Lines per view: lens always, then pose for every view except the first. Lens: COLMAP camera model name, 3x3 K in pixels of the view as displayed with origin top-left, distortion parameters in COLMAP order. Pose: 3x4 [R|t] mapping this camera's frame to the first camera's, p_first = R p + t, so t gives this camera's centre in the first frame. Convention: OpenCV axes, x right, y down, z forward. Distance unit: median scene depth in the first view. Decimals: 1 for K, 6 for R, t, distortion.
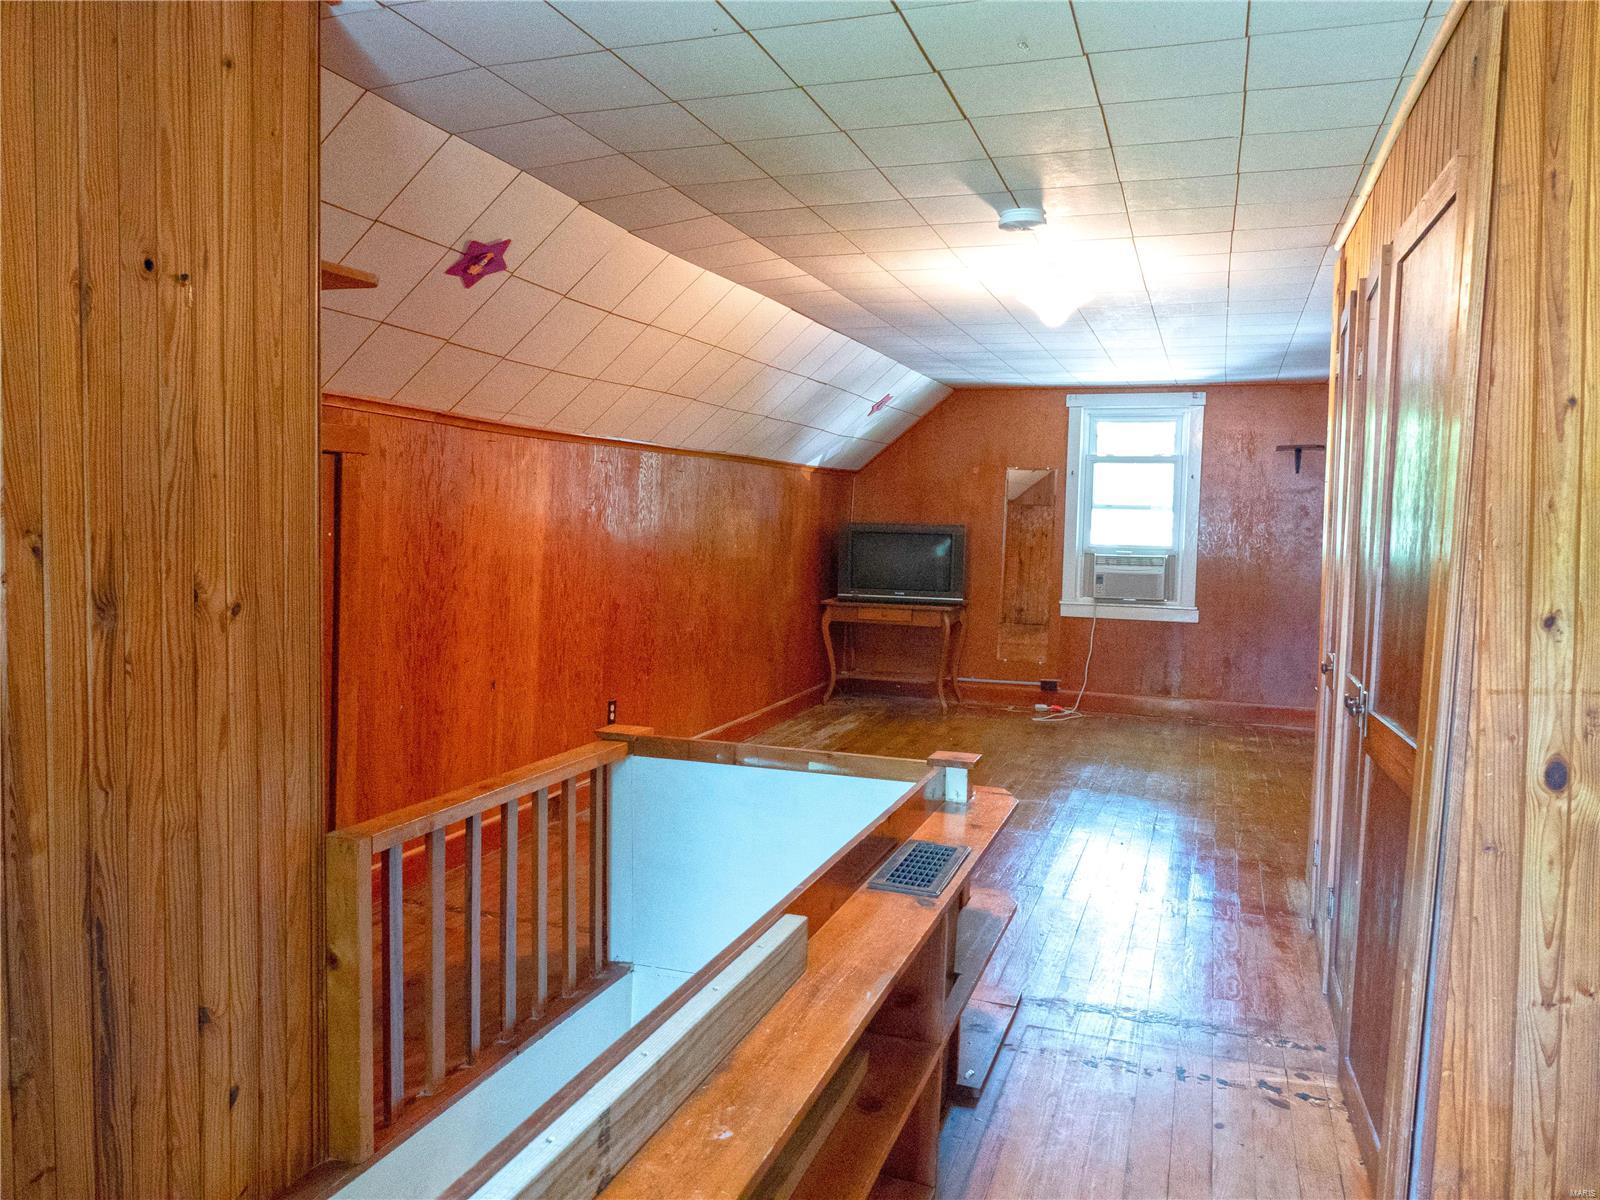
lens RADIAL K [[1167.0, 0, 800.0], [0, 1167.0, 600.0], [0, 0, 1]] dist [-0.007016, -0.000215]
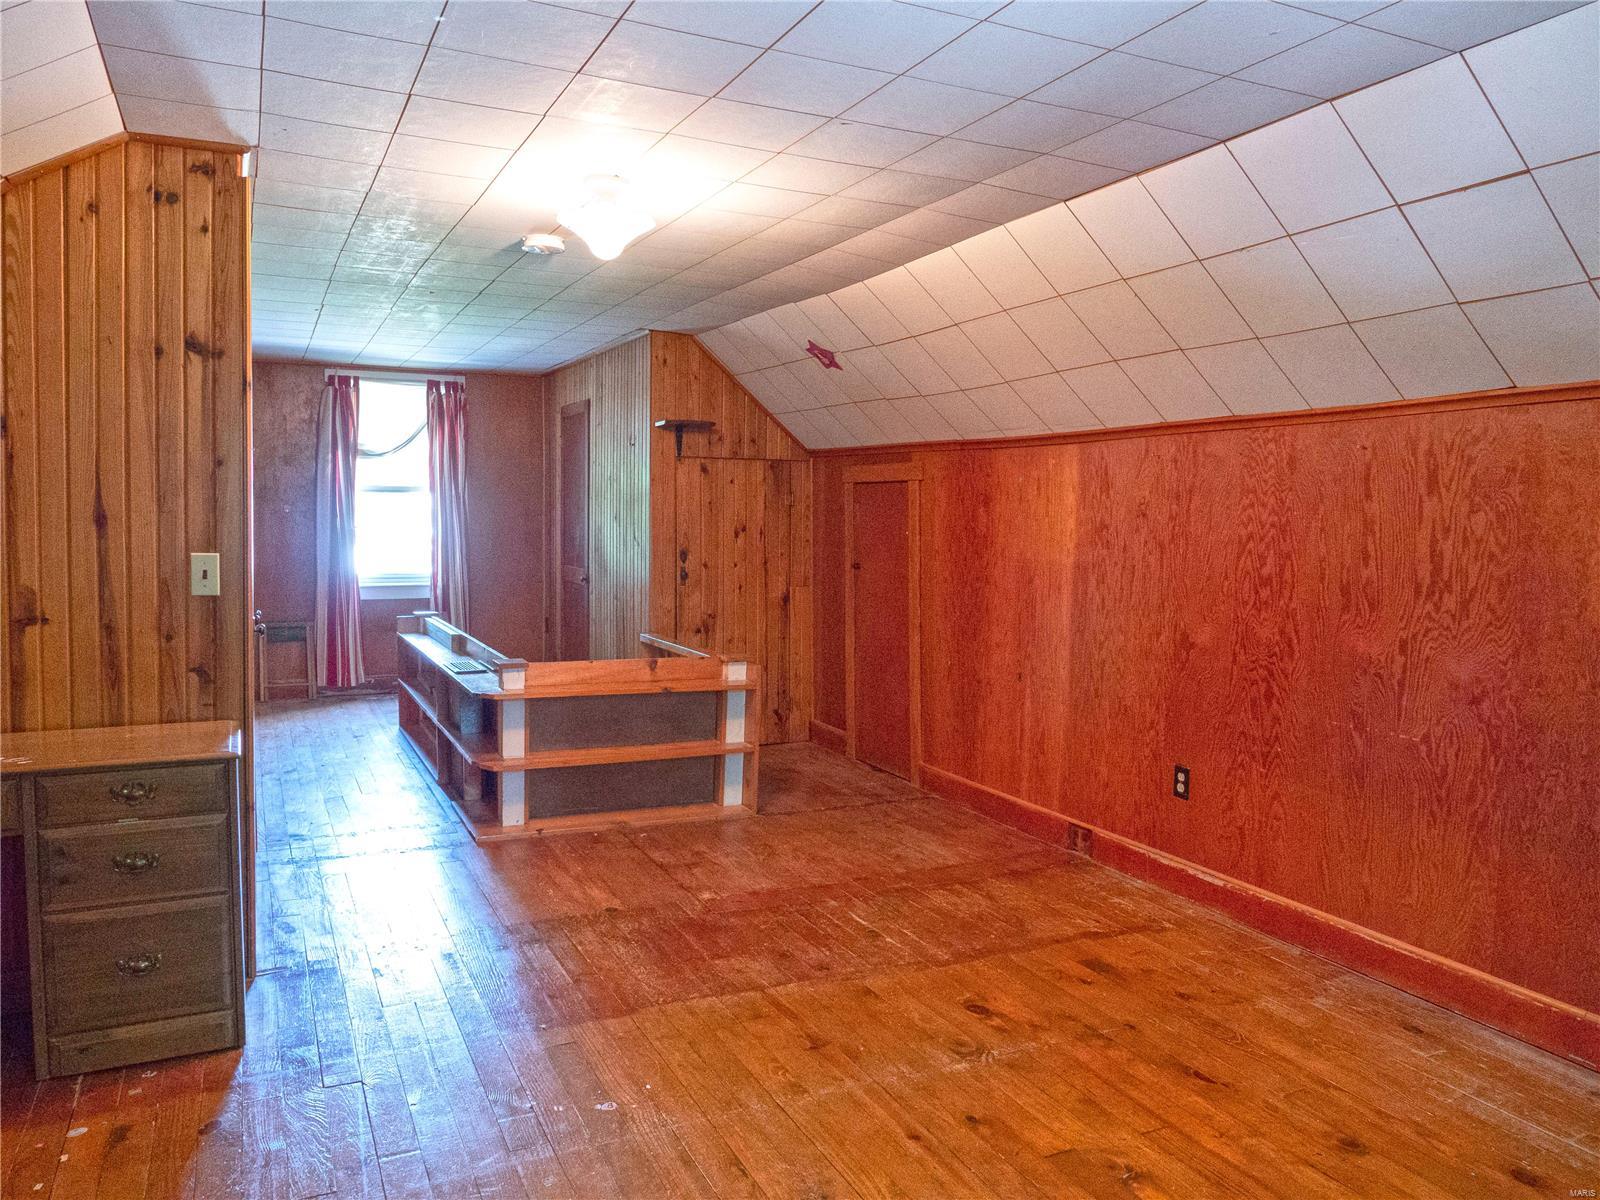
lens RADIAL K [[1167.0, 0, 800.0], [0, 1167.0, 600.0], [0, 0, 1]] dist [-0.007016, -0.000215]
pose [[-0.693636, 0.016552, -0.720135, 0.632320], [-0.084864, 0.990896, 0.104517, -0.090620], [0.715309, 0.133610, -0.685917, 1.511073]]
